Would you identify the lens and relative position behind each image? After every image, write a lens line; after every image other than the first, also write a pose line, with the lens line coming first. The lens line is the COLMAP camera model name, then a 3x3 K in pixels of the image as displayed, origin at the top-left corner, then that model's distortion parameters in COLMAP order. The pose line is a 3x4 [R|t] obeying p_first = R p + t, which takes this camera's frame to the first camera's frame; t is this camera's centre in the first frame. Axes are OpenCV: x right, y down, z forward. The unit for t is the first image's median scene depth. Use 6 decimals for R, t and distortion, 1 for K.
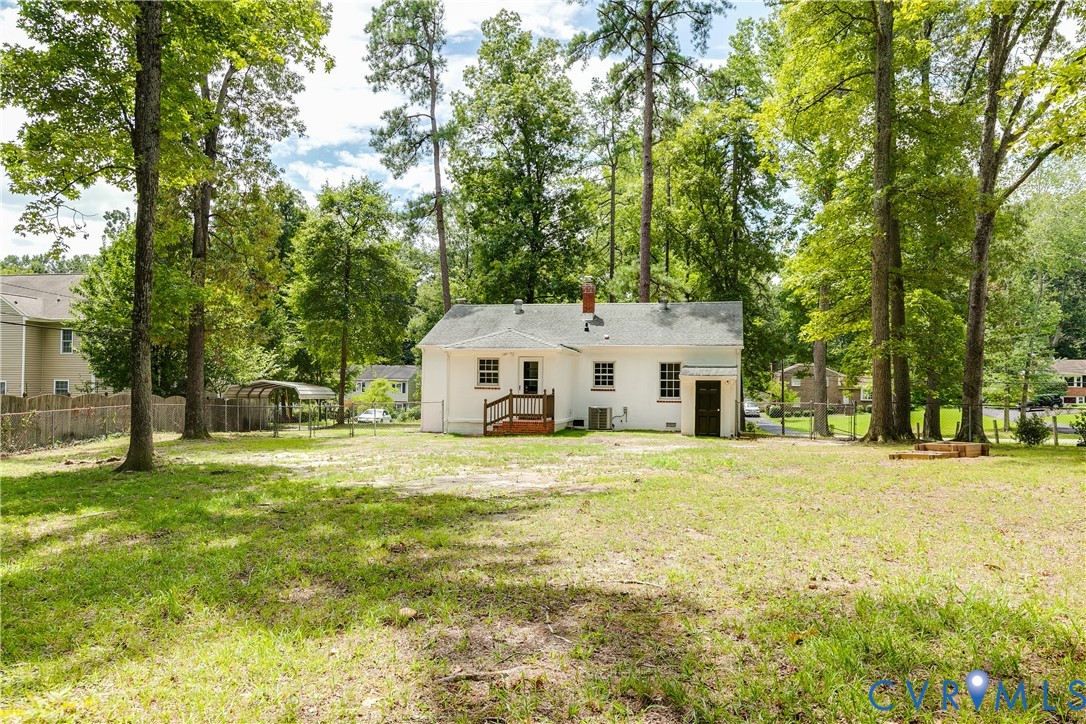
lens RADIAL K [[756.3, 0, 552.0], [0, 756.3, 363.3], [0, 0, 1]] dist [-0.006520, -0.001197]
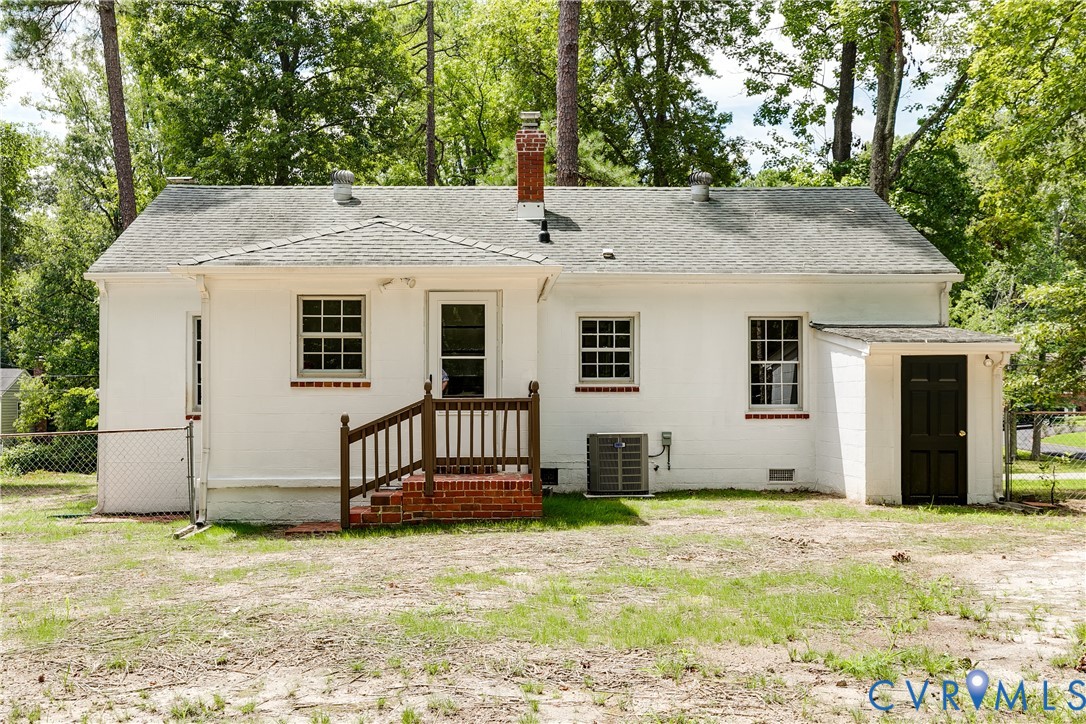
lens RADIAL K [[1133.8, 0, 533.3], [0, 1133.8, 363.8], [0, 0, 1]] dist [0.018725, 0.000000]
pose [[0.965587, -0.005741, 0.260017, -0.128666], [0.007341, 0.999960, -0.005185, 0.026876], [-0.259977, 0.006915, 0.965590, 0.482418]]
